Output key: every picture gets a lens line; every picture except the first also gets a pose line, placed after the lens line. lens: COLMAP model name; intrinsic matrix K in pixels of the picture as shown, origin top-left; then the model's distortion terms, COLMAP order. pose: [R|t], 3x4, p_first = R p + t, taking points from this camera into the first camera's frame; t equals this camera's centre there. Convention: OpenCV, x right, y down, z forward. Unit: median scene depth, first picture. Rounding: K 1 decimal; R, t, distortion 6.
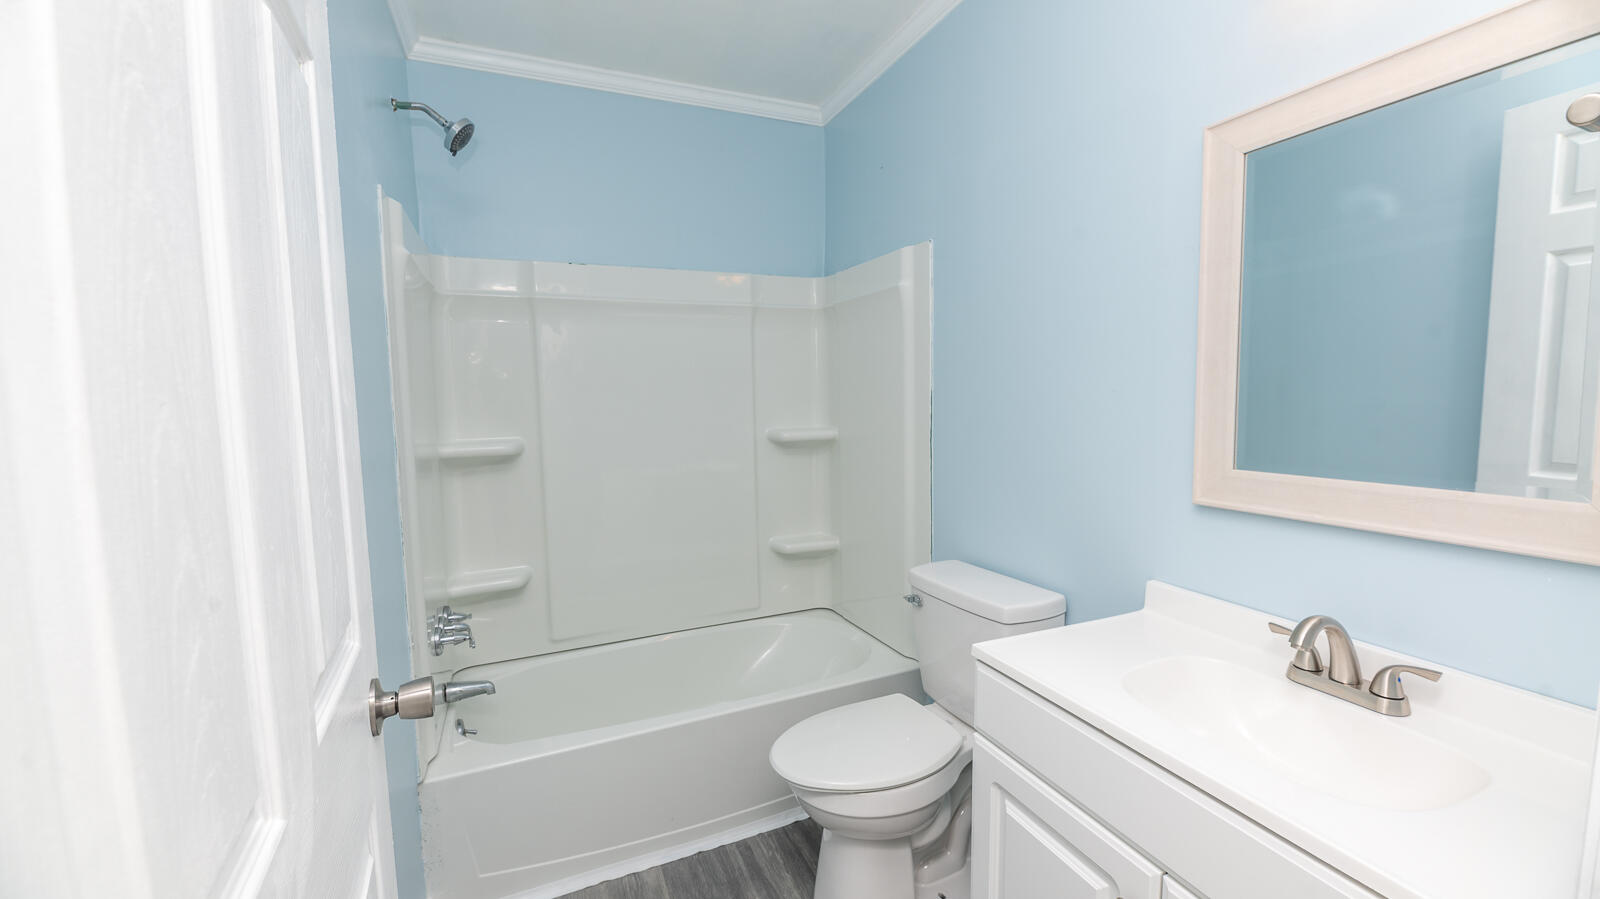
lens RADIAL K [[648.1, 0, 791.1], [0, 648.1, 444.6], [0, 0, 1]] dist [-0.000788, -0.000066]
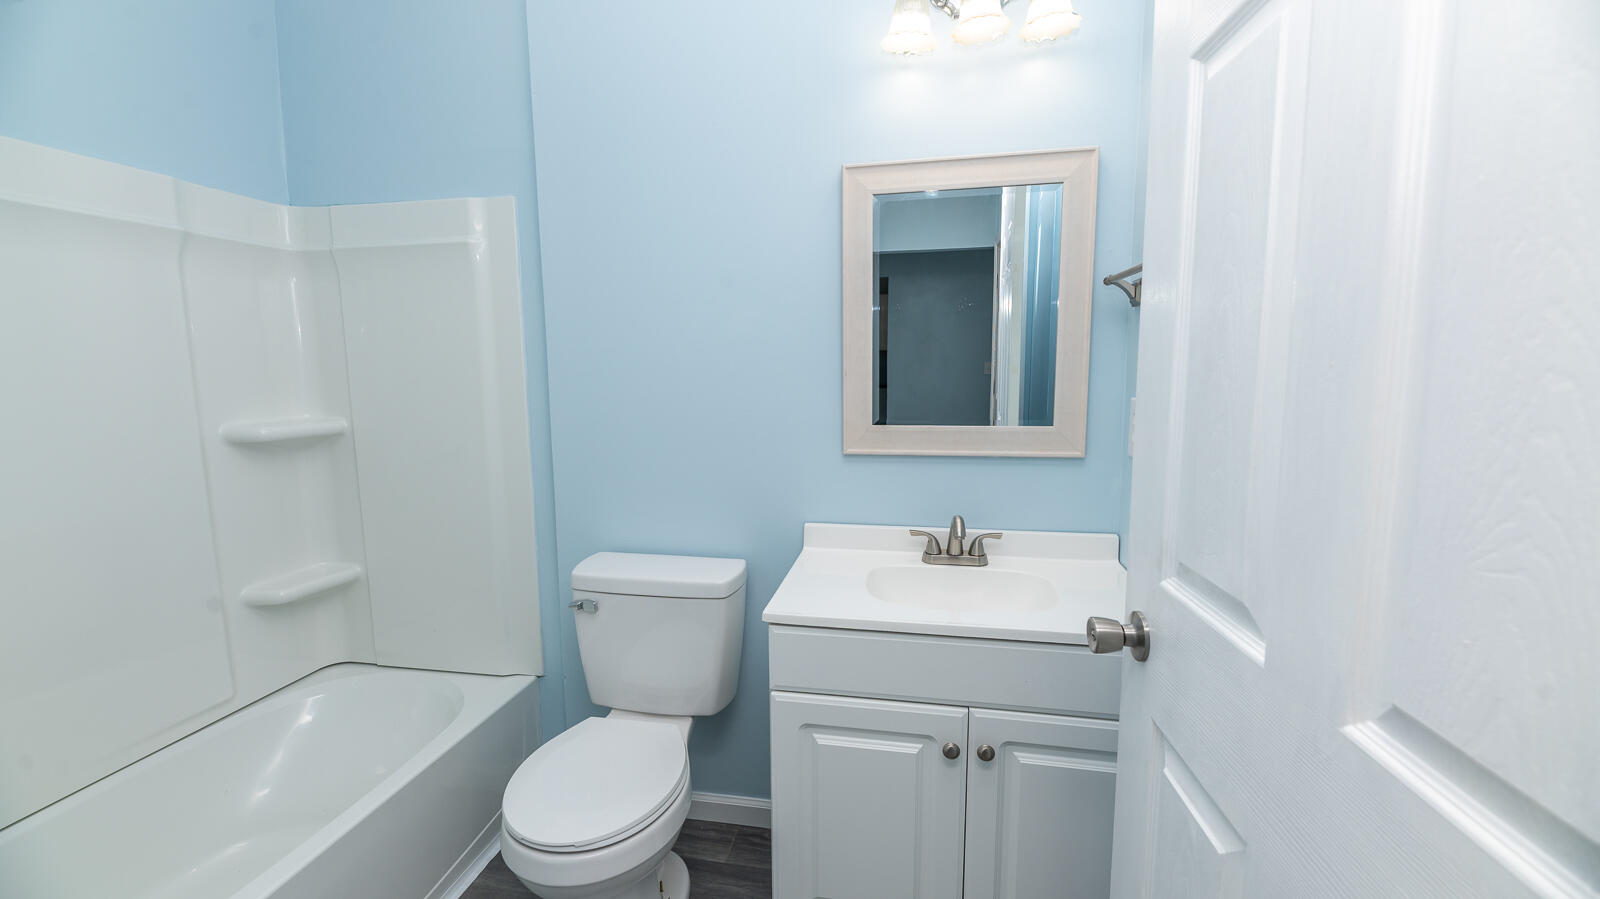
lens RADIAL K [[648.1, 0, 791.1], [0, 648.1, 444.6], [0, 0, 1]] dist [-0.000788, -0.000066]
pose [[0.573261, -0.081884, 0.815271, -0.293108], [0.062293, 0.996470, 0.056282, -0.006471], [-0.817002, 0.018522, 0.576338, 0.190278]]
